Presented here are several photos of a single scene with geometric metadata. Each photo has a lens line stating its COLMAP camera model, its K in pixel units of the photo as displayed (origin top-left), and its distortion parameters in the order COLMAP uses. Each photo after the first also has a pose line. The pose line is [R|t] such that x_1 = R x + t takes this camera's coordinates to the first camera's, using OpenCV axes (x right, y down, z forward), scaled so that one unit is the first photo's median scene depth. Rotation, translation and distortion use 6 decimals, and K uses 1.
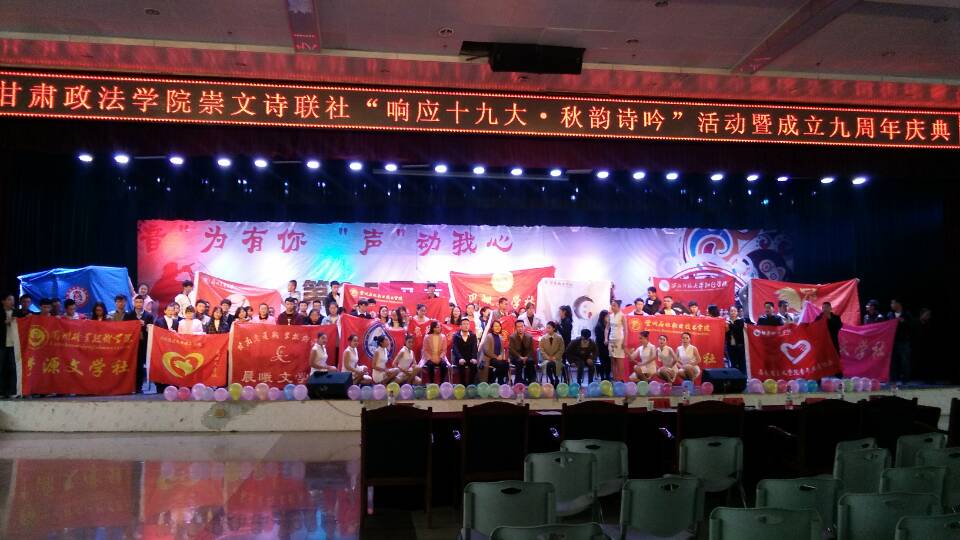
lens RADIAL K [[765.4, 0, 480.0], [0, 765.4, 270.0], [0, 0, 1]] dist [0.049049, -0.055865]
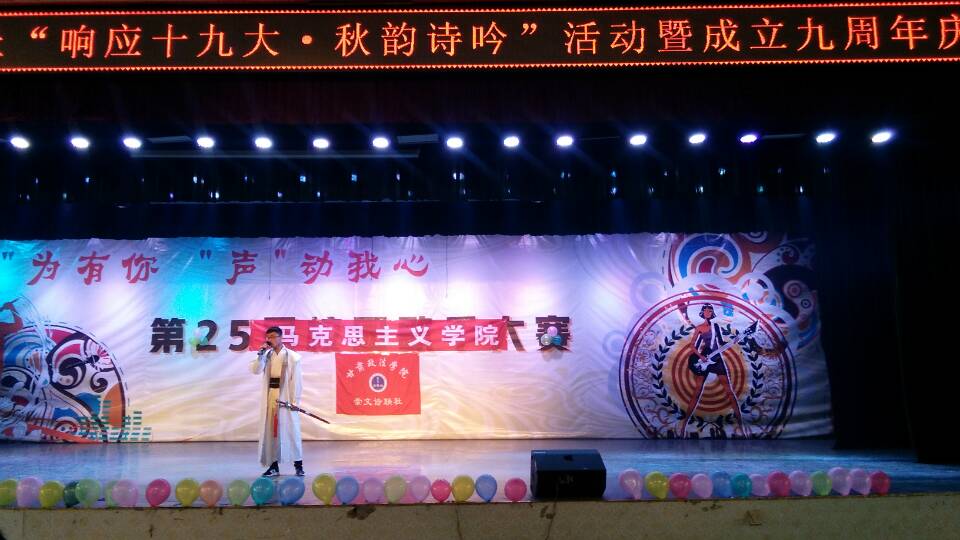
lens RADIAL K [[765.4, 0, 480.0], [0, 765.4, 270.0], [0, 0, 1]] dist [0.049049, -0.055865]
pose [[0.986674, -0.027203, -0.160421, 0.304989], [0.016100, 0.997409, -0.070111, 0.033820], [0.161912, 0.066594, 0.984556, 0.389265]]
